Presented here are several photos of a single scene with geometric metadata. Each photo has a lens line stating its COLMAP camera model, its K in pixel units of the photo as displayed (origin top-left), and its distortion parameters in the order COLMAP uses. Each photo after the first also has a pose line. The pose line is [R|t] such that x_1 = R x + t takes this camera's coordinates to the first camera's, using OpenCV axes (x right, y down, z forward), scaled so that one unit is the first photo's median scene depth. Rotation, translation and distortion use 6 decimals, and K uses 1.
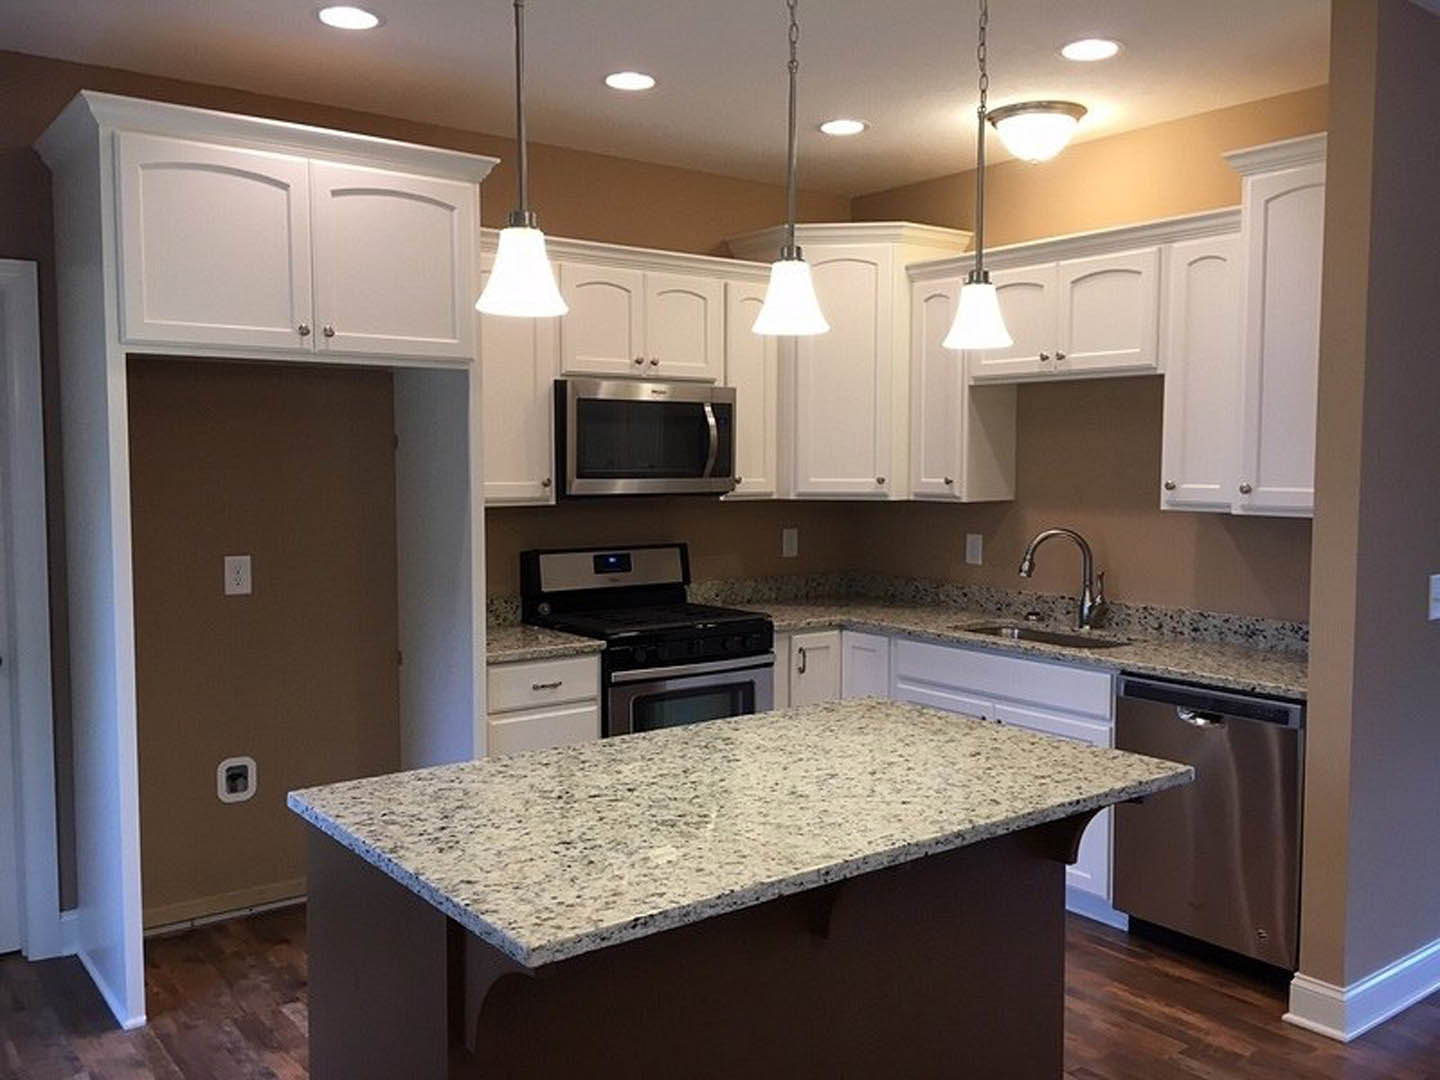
lens RADIAL K [[1229.2, 0, 718.9], [0, 1229.2, 541.1], [0, 0, 1]] dist [0.052584, -0.073206]
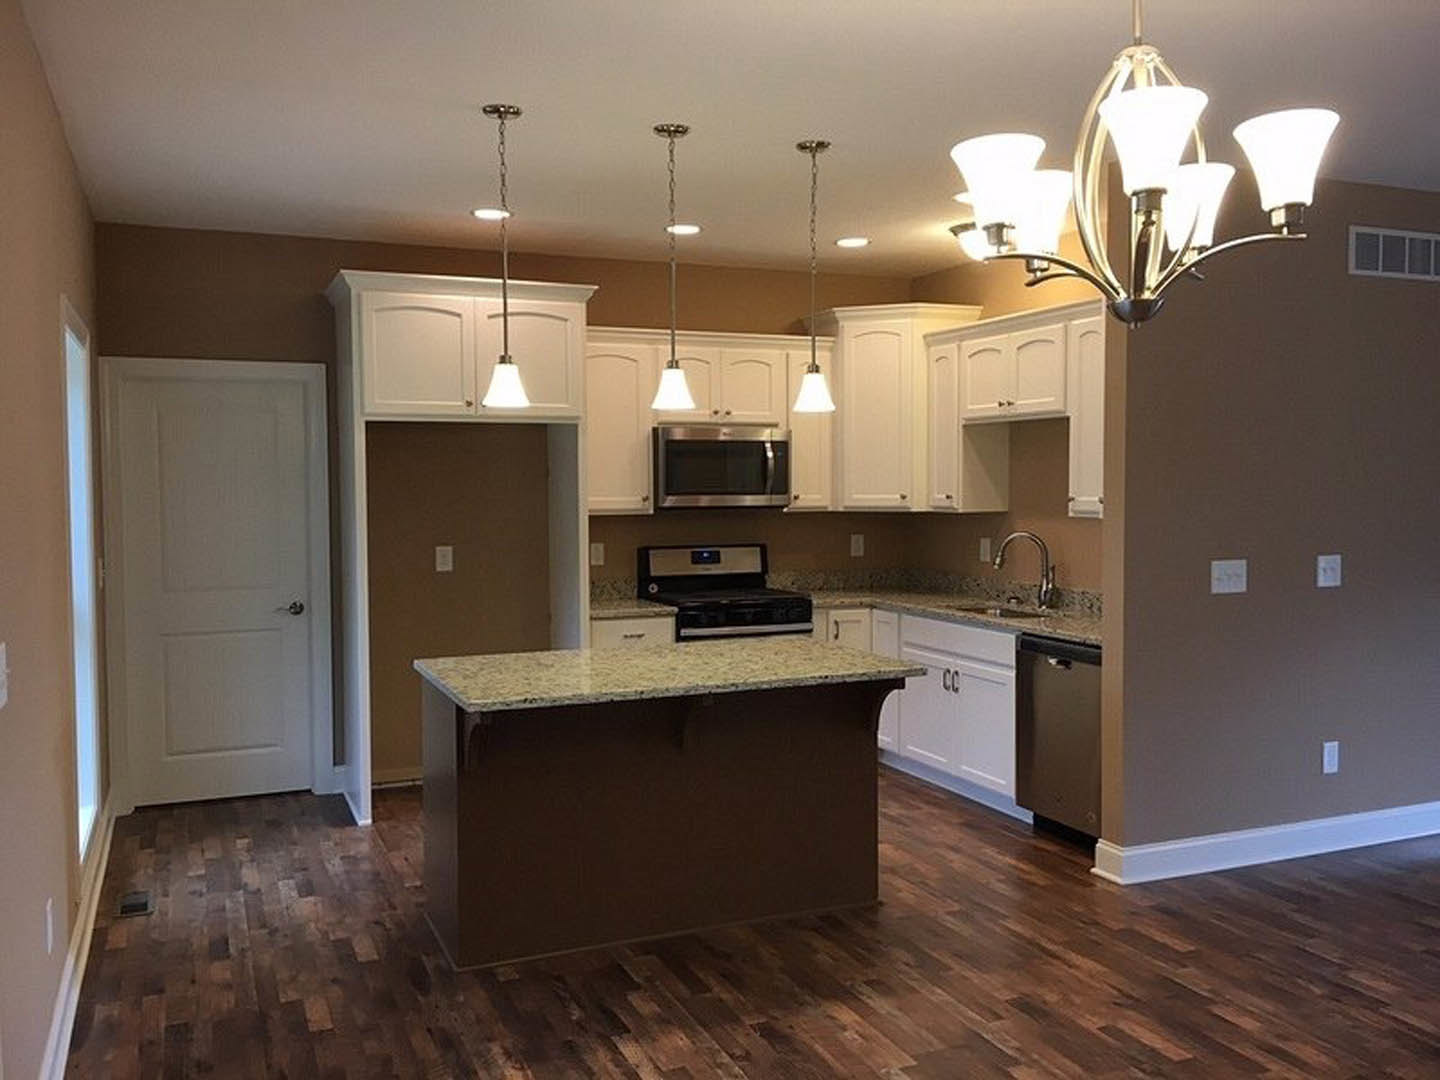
lens RADIAL K [[1229.2, 0, 720.5], [0, 1229.2, 539.5], [0, 0, 1]] dist [0.052584, -0.073206]
pose [[0.969187, 0.004634, -0.246282, 0.331830], [-0.009821, 0.999755, -0.019837, 0.031268], [0.246130, 0.021645, 0.968995, -0.413713]]
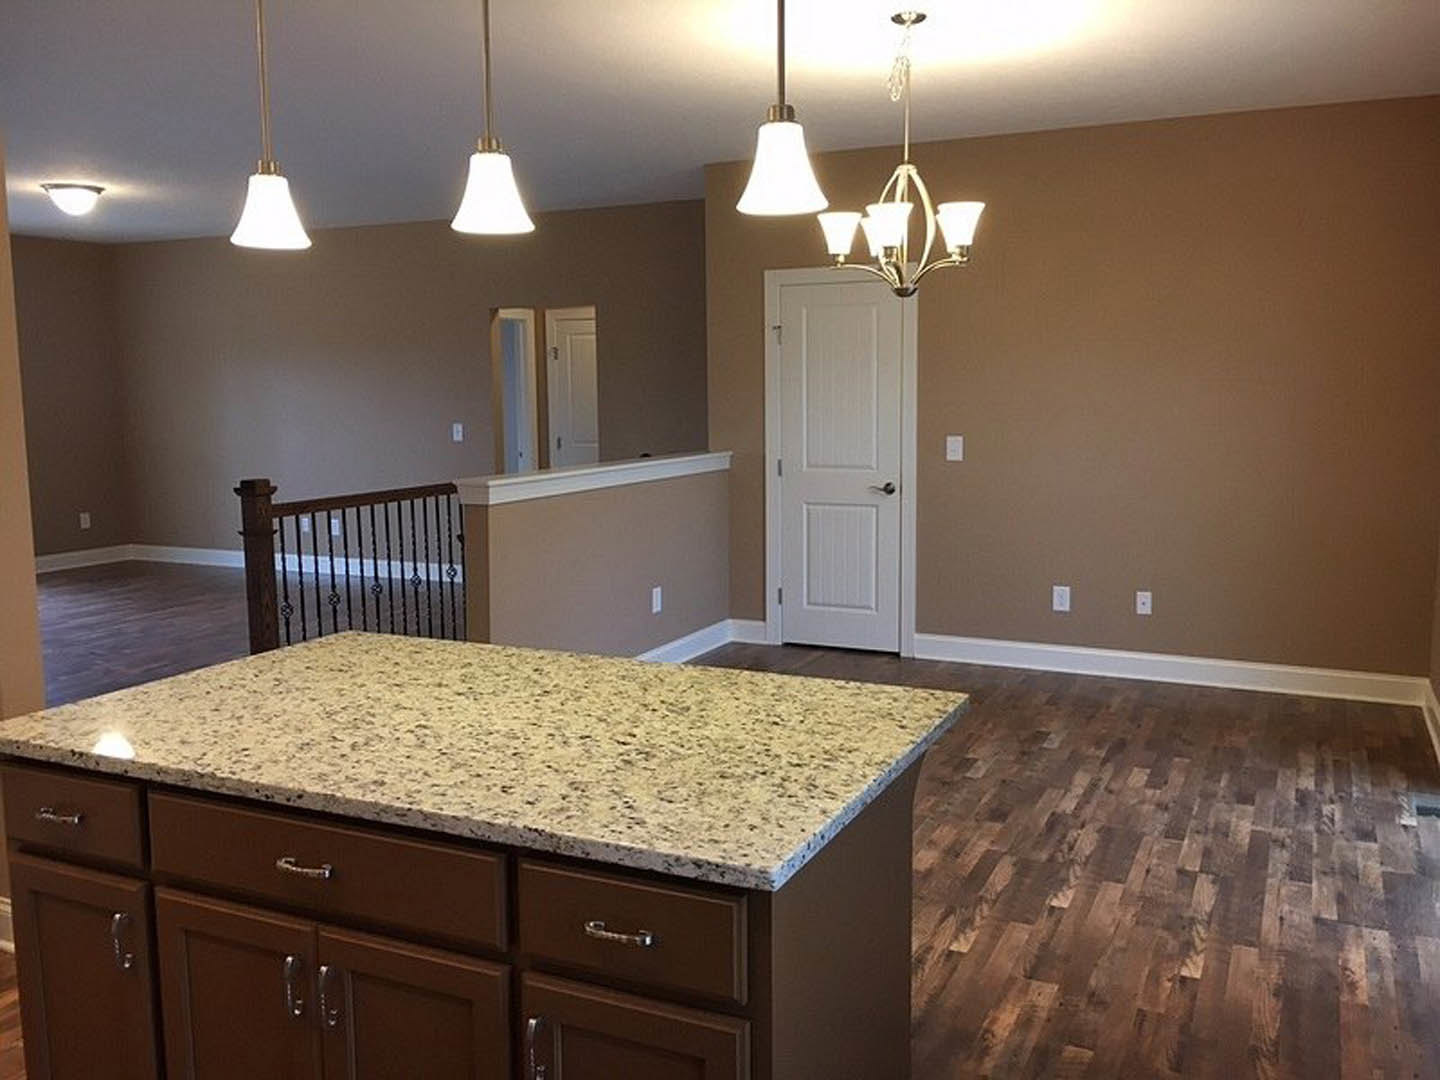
lens RADIAL K [[1229.2, 0, 720.9], [0, 1229.2, 540.2], [0, 0, 1]] dist [0.052584, -0.073206]
pose [[-0.443441, -0.118110, 0.888488, -0.566322], [0.069358, 0.983786, 0.165395, -0.051134], [-0.893616, 0.134966, -0.428059, 0.807634]]
